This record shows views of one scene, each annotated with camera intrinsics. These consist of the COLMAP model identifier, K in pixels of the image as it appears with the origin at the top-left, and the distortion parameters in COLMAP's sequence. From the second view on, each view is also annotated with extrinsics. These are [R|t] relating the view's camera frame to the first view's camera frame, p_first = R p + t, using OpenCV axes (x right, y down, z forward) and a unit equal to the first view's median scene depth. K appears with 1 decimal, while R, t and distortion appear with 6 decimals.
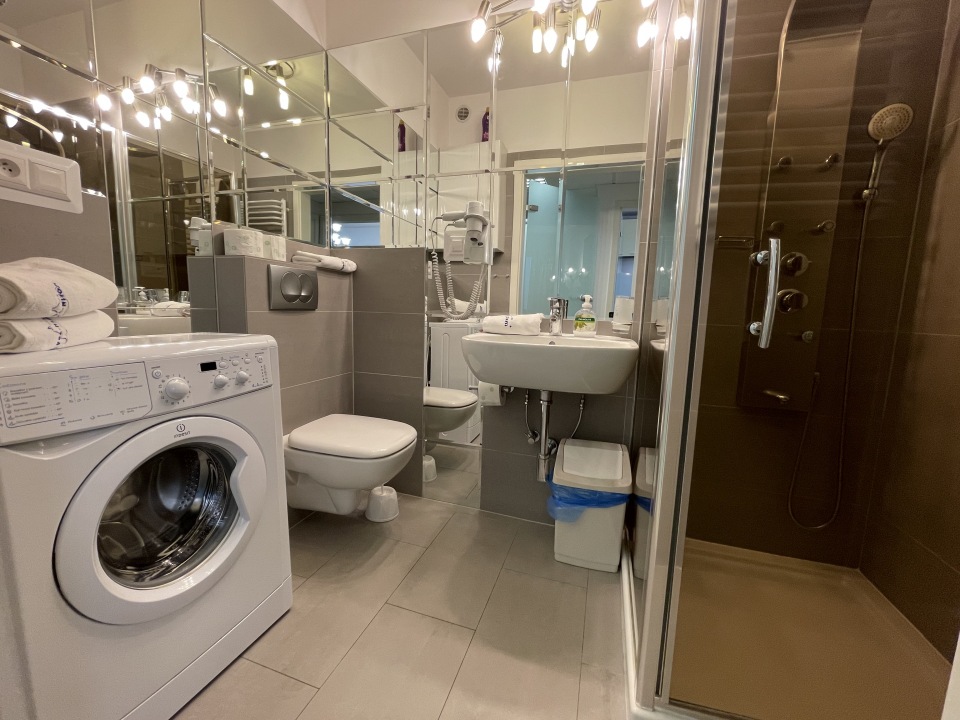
lens RADIAL K [[386.8, 0, 479.8], [0, 386.8, 361.5], [0, 0, 1]] dist [-0.005994, -0.000940]
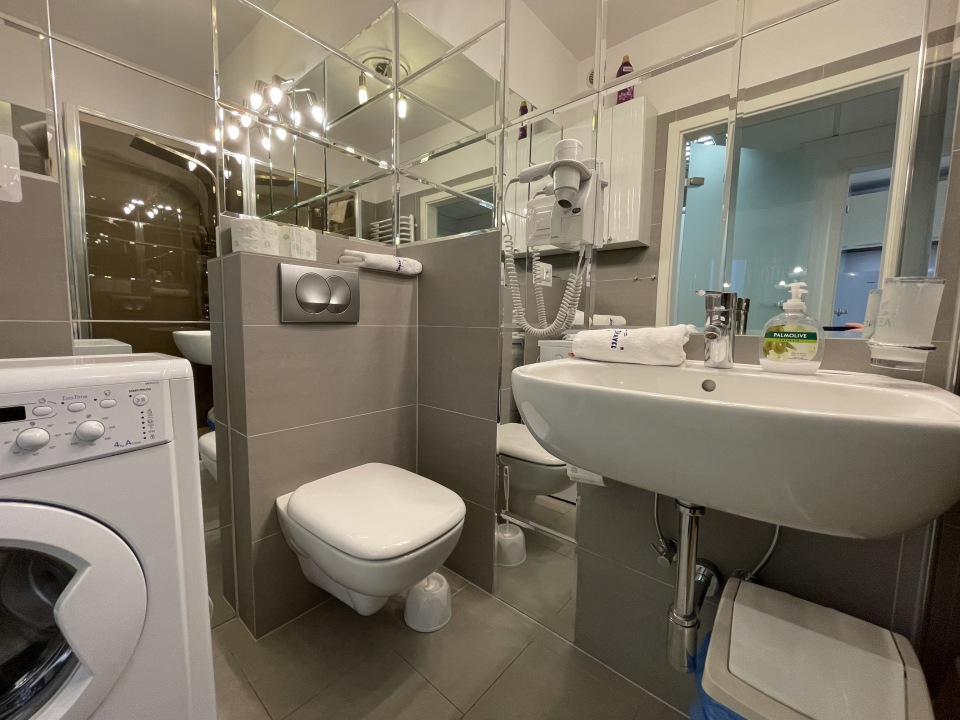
lens RADIAL K [[386.8, 0, 481.9], [0, 386.8, 358.9], [0, 0, 1]] dist [-0.005994, -0.000940]
pose [[0.925239, 0.022476, -0.378719, 0.094736], [-0.041618, 0.998232, -0.042435, -0.041042], [0.377095, 0.055024, 0.924539, 0.389694]]
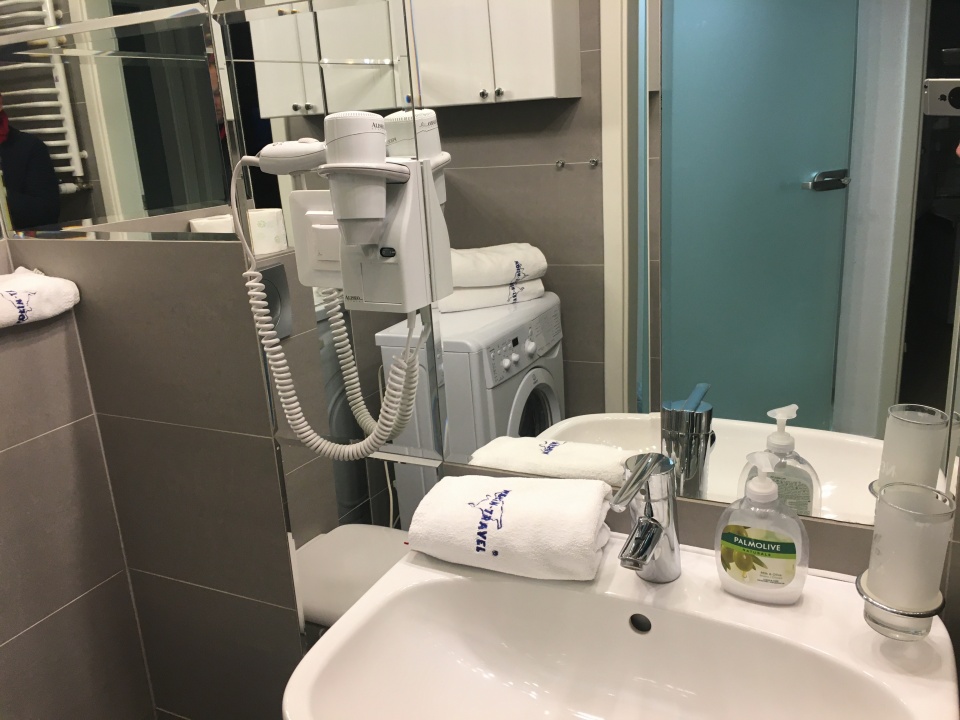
lens RADIAL K [[828.5, 0, 474.7], [0, 828.5, 363.4], [0, 0, 1]] dist [0.043572, 0.002646]
pose [[0.983078, -0.048759, -0.176578, 0.166986], [0.075815, 0.985792, 0.149885, -0.300063], [0.166761, -0.160736, 0.972808, 0.374782]]
